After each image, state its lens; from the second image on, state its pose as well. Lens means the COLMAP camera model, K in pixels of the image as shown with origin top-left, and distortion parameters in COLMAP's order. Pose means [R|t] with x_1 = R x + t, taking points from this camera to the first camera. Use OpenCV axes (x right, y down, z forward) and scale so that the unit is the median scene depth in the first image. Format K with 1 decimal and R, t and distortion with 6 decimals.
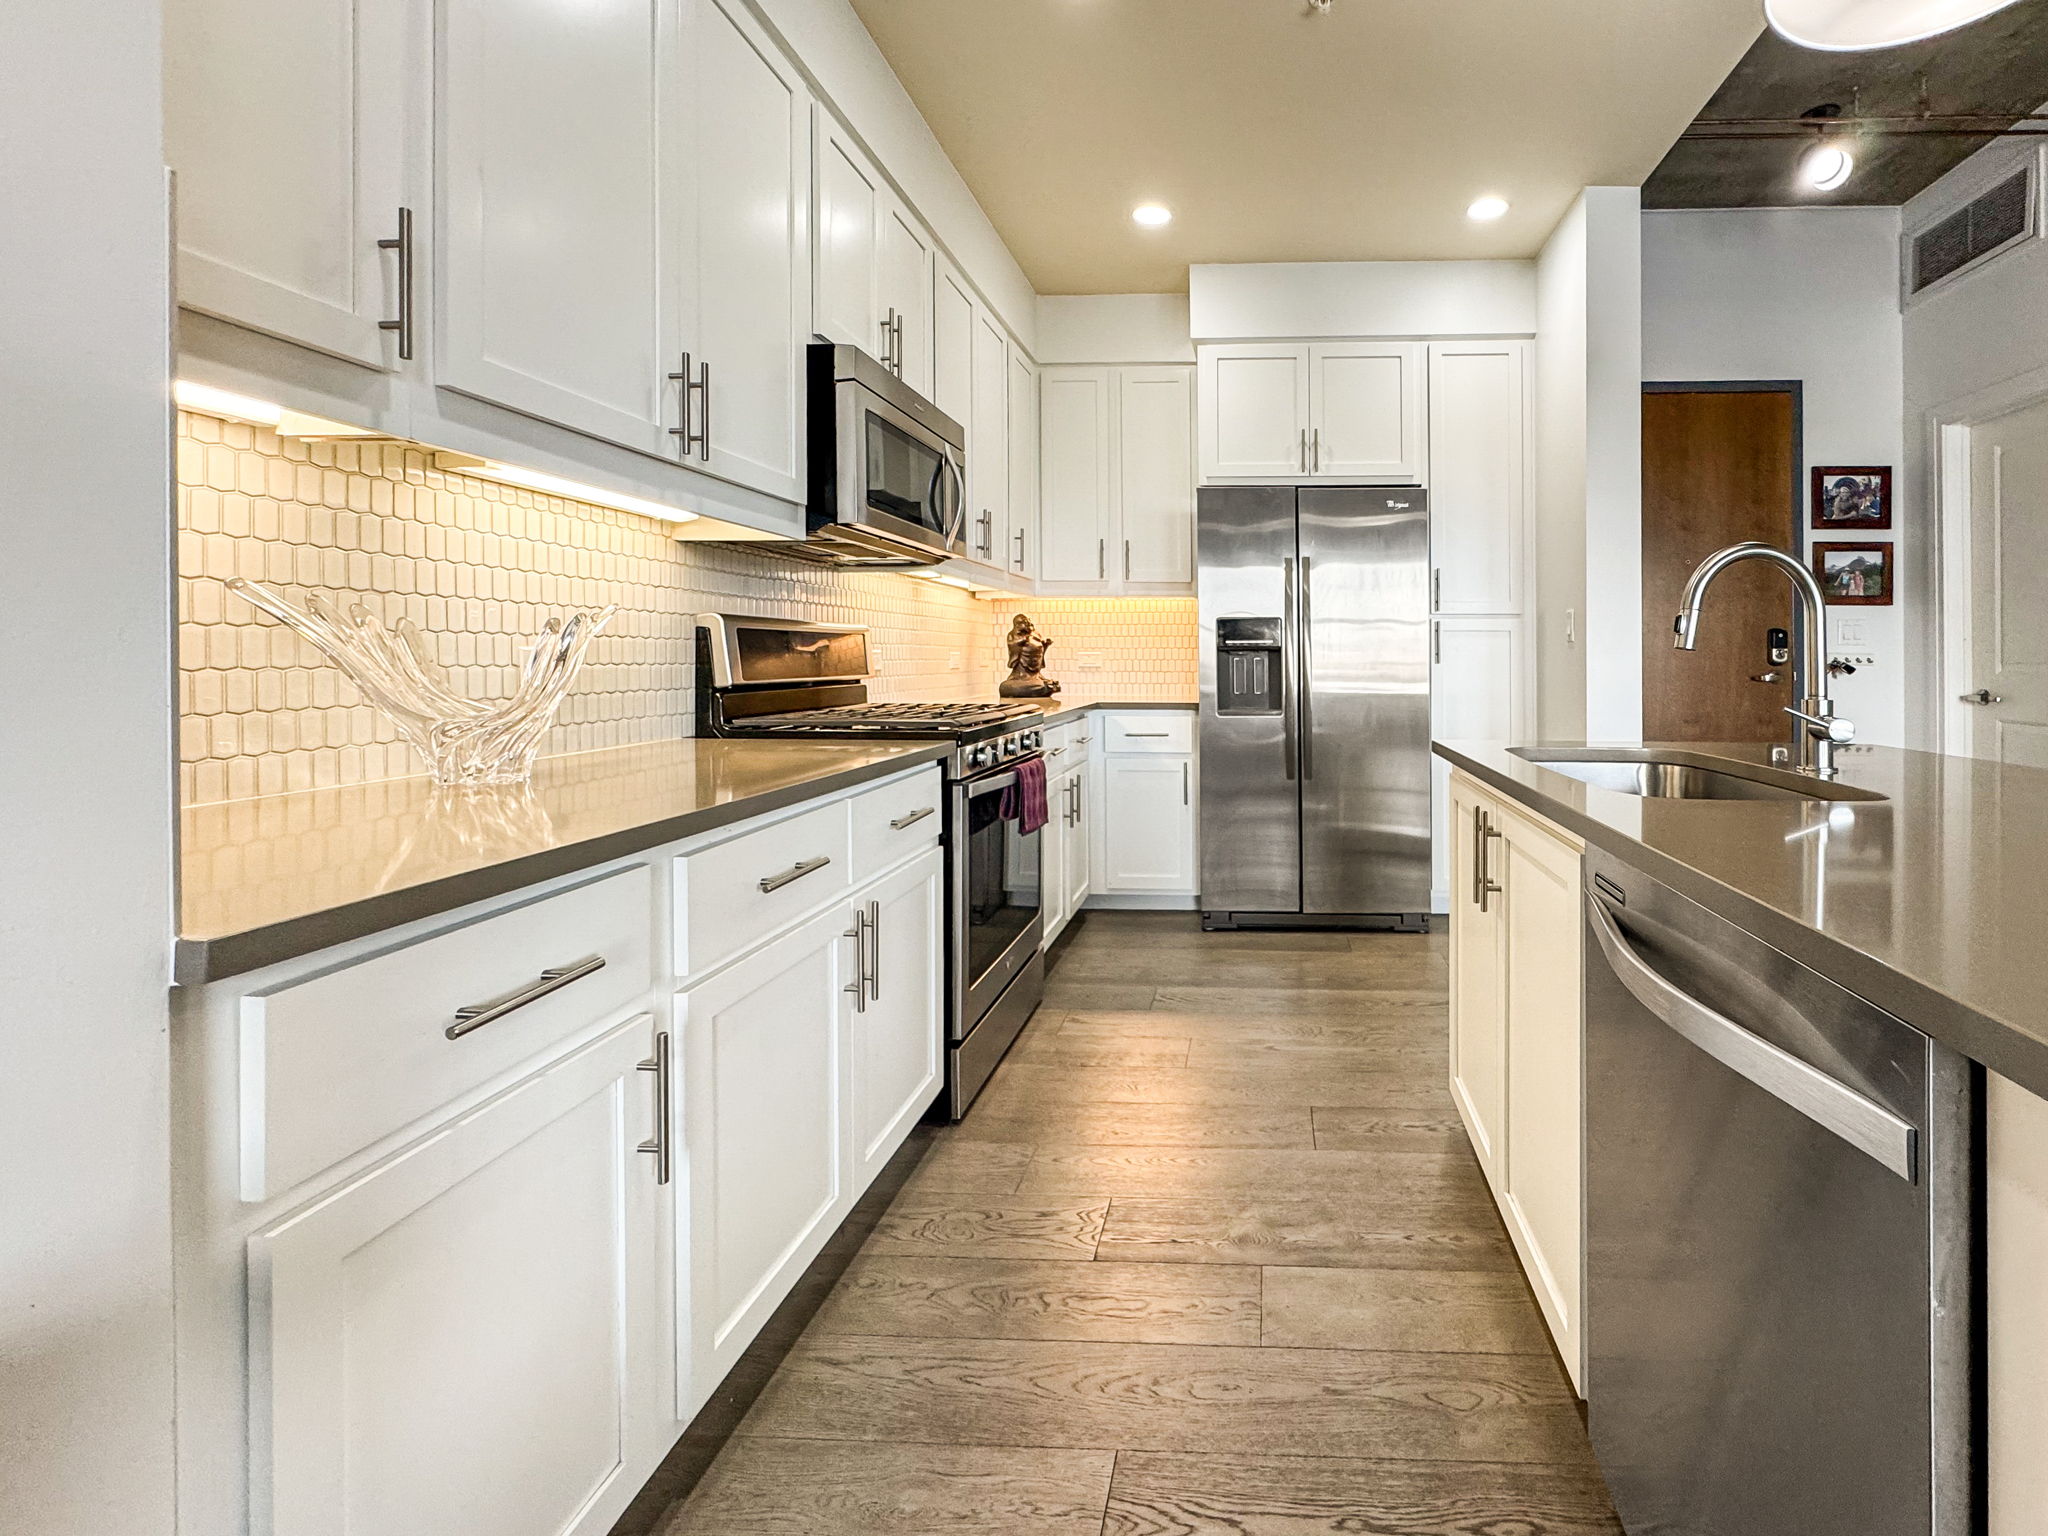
lens RADIAL K [[867.2, 0, 1031.9], [0, 867.2, 666.6], [0, 0, 1]] dist [-0.001804, -0.000028]
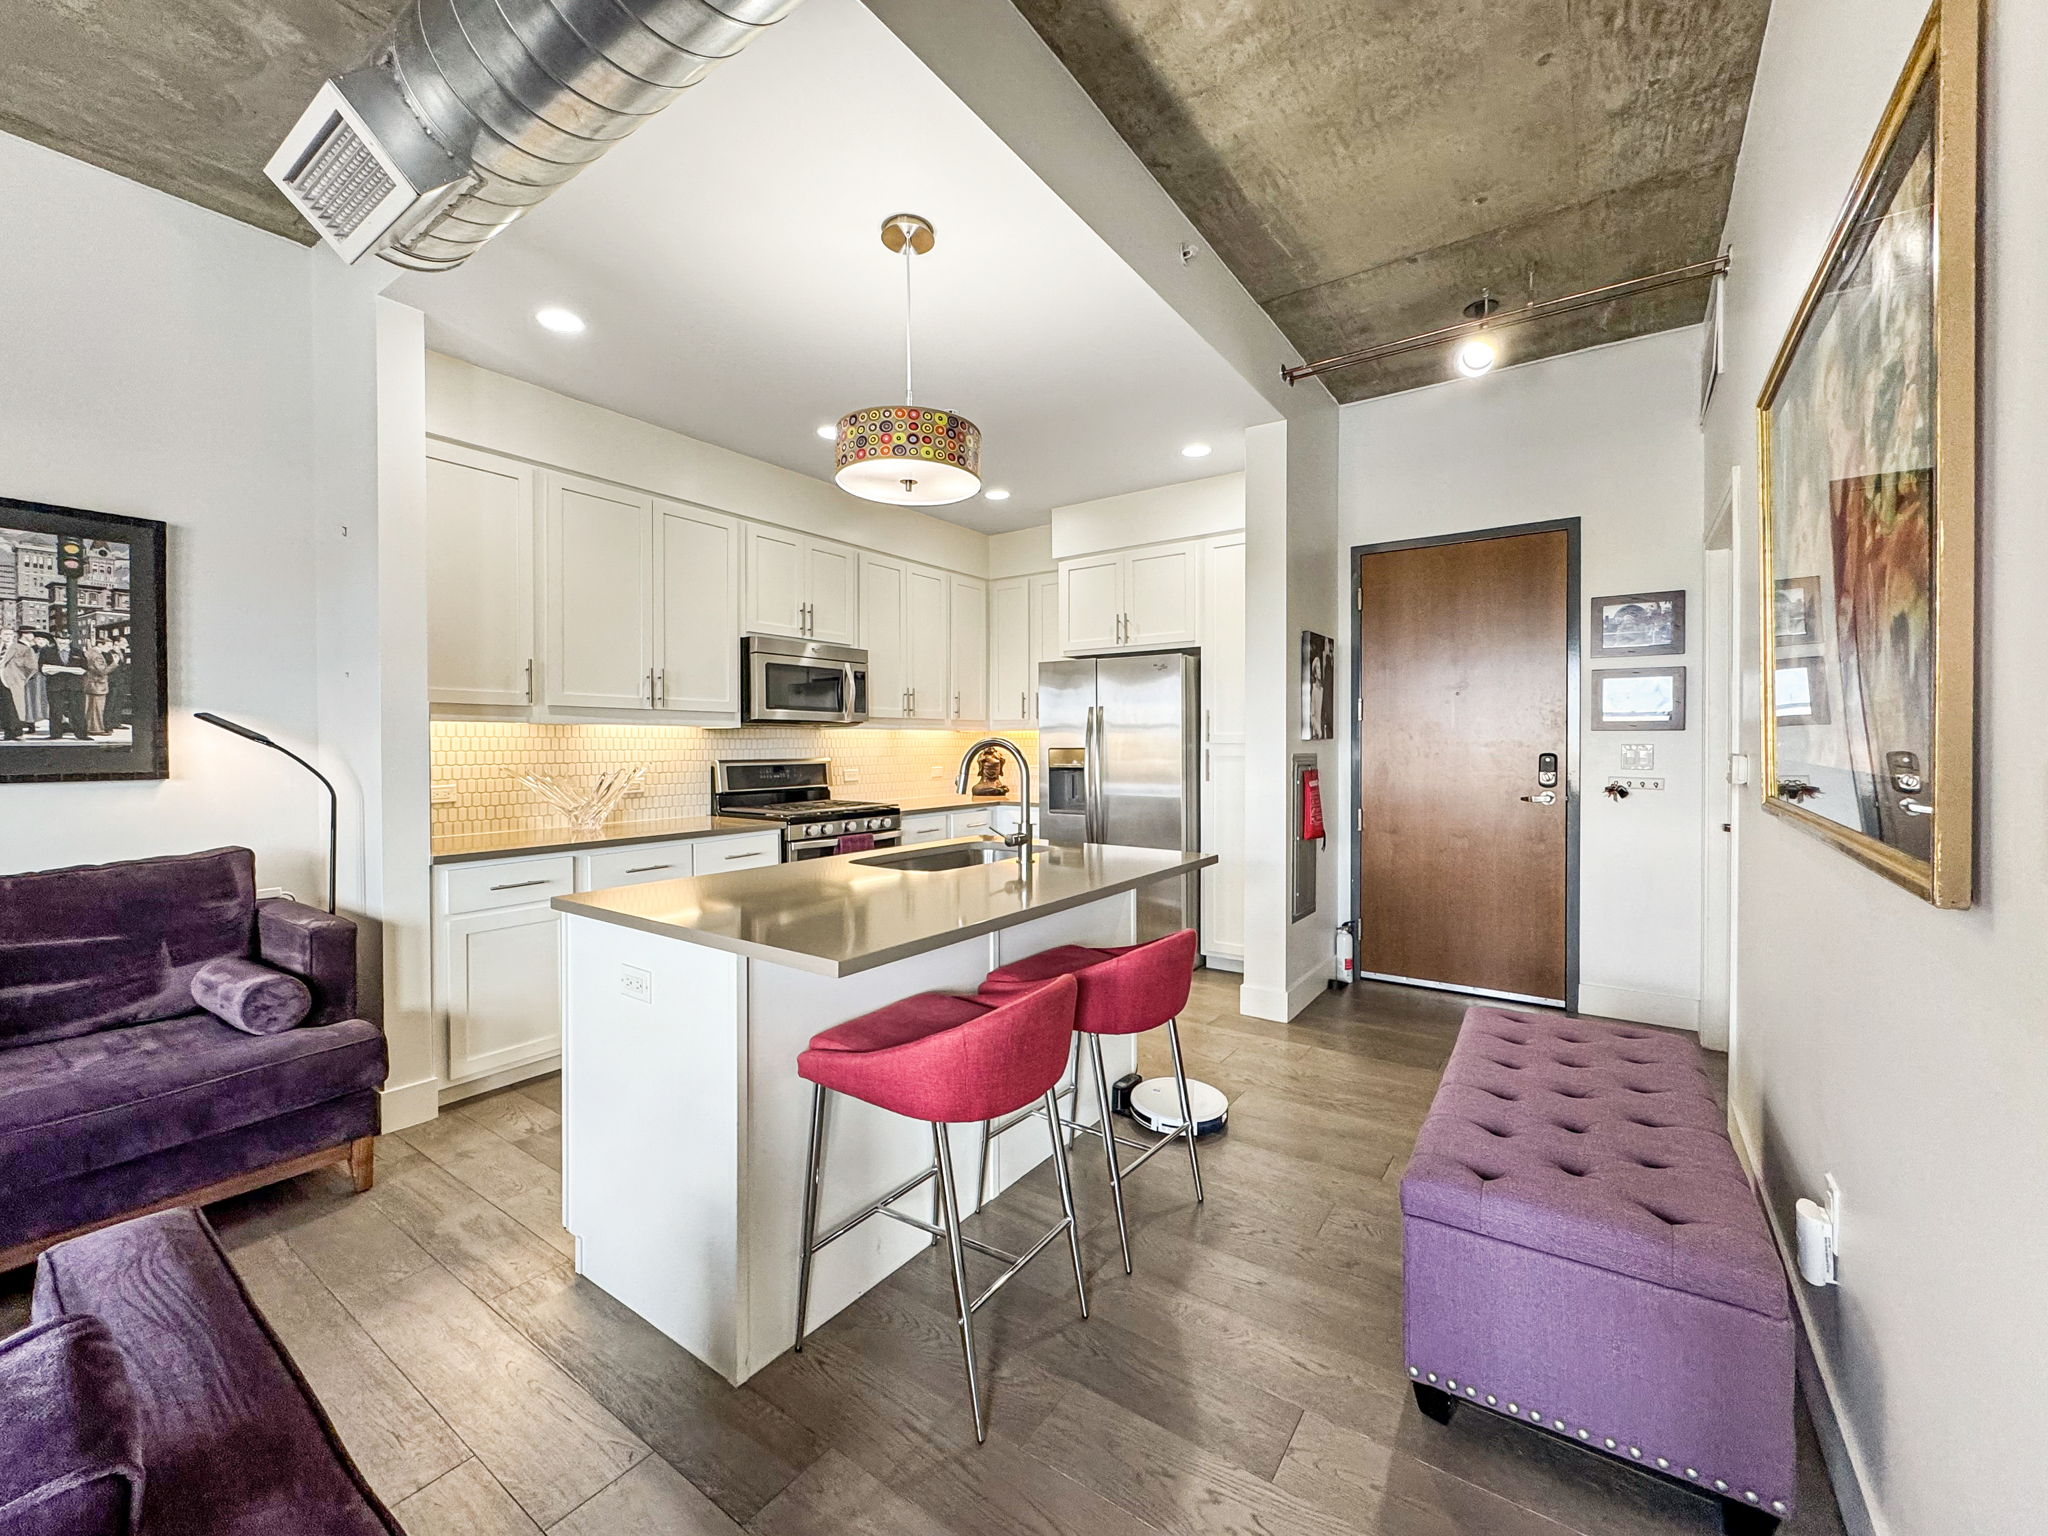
lens RADIAL K [[835.2, 0, 999.6], [0, 835.2, 754.8], [0, 0, 1]] dist [-0.000705, -0.000077]
pose [[0.834346, 0.002209, -0.551237, 0.950982], [0.006843, 0.999873, 0.014364, -0.067142], [0.551199, -0.015757, 0.834225, -0.264118]]
